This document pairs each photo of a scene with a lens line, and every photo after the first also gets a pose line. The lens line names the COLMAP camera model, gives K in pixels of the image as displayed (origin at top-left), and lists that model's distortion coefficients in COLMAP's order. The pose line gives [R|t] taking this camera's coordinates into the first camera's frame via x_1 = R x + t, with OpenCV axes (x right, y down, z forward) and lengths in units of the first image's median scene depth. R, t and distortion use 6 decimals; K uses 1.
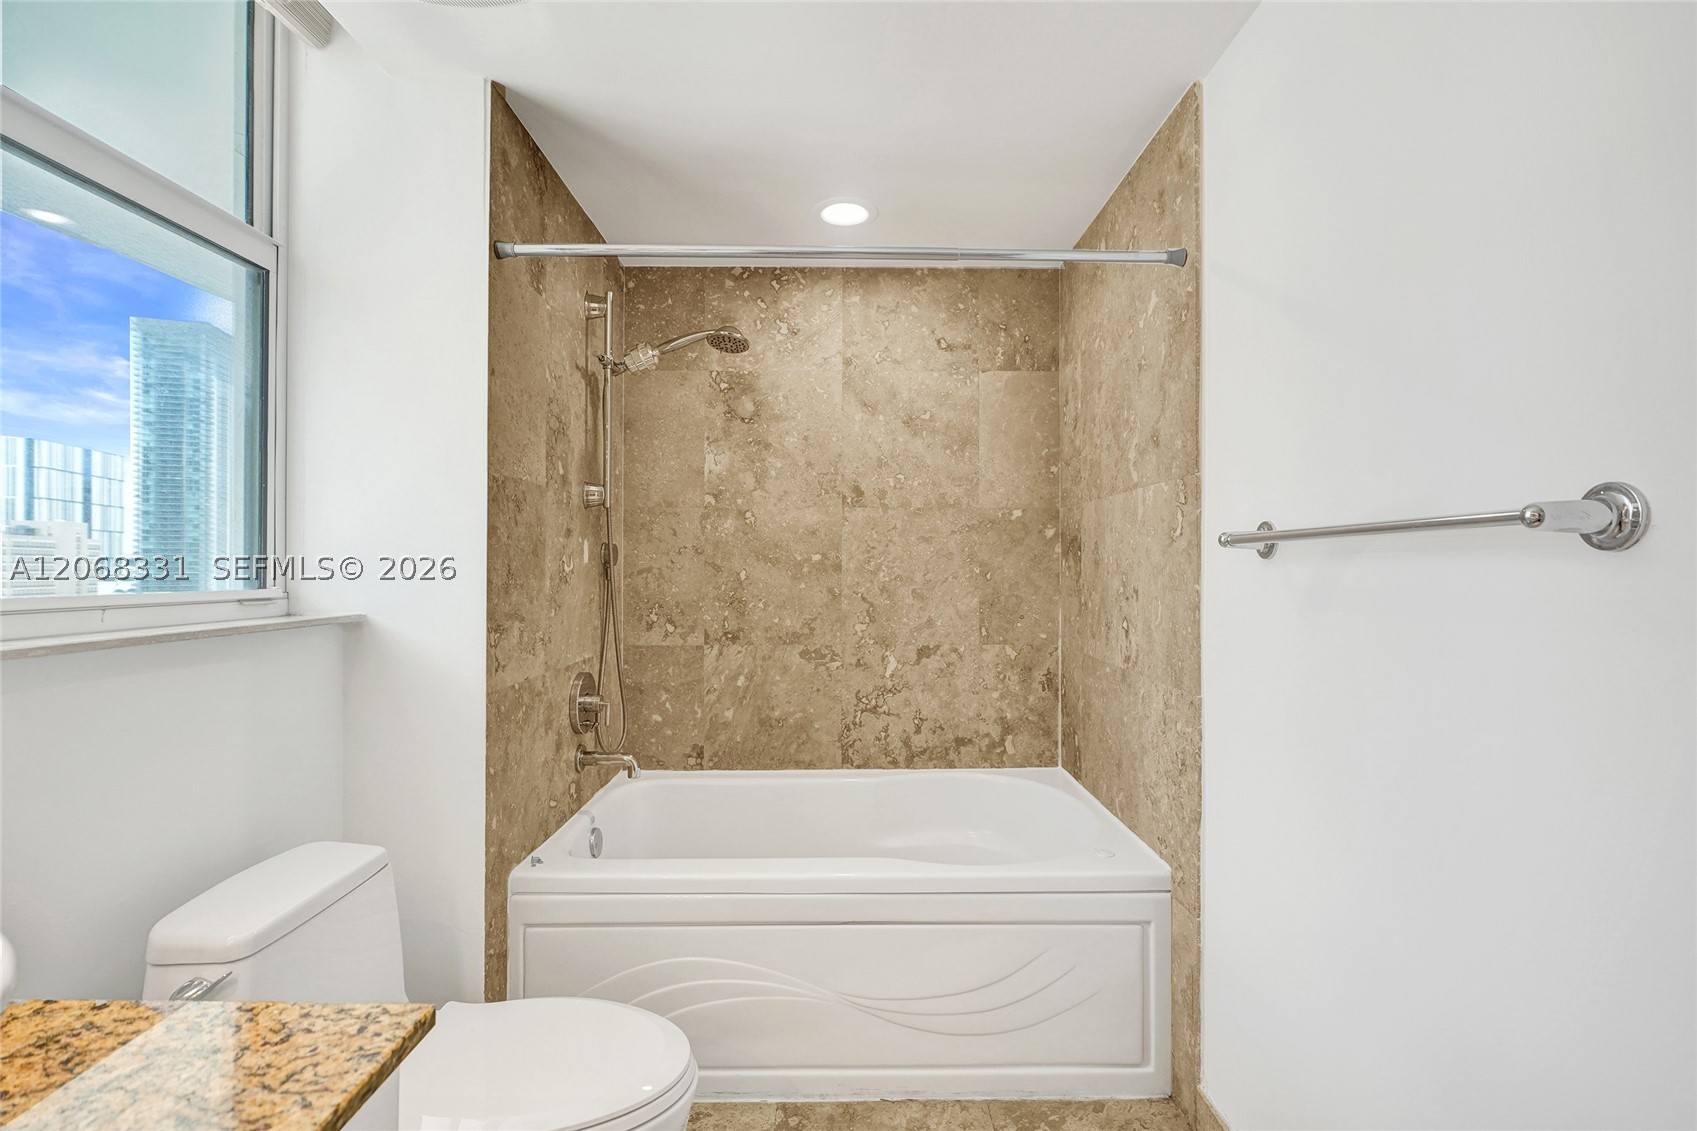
lens RADIAL K [[781.3, 0, 847.5], [0, 781.3, 554.2], [0, 0, 1]] dist [-0.006200, 0.000013]
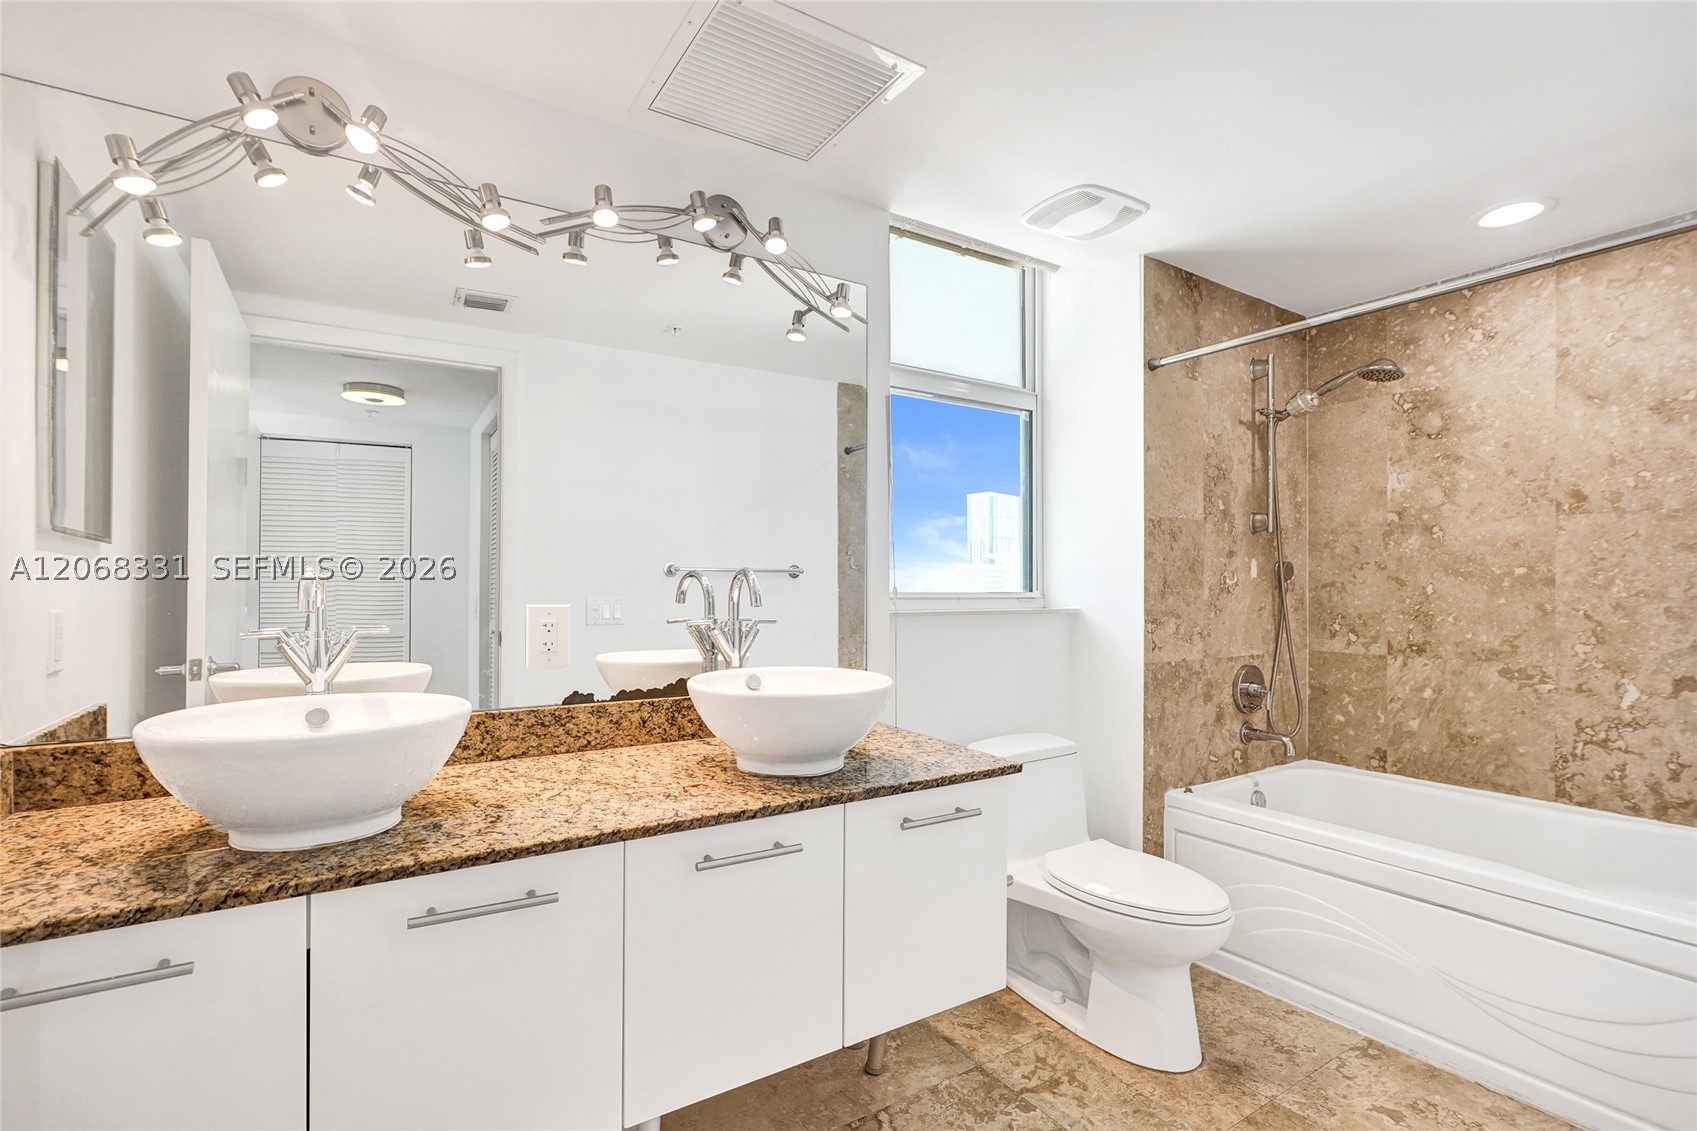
lens RADIAL K [[794.9, 0, 847.8], [0, 794.9, 555.7], [0, 0, 1]] dist [-0.015864, 0.007938]
pose [[0.541987, -0.030265, -0.839842, 0.322813], [0.009261, 0.999506, -0.030042, 0.007083], [0.840336, 0.008505, 0.542000, -0.193964]]
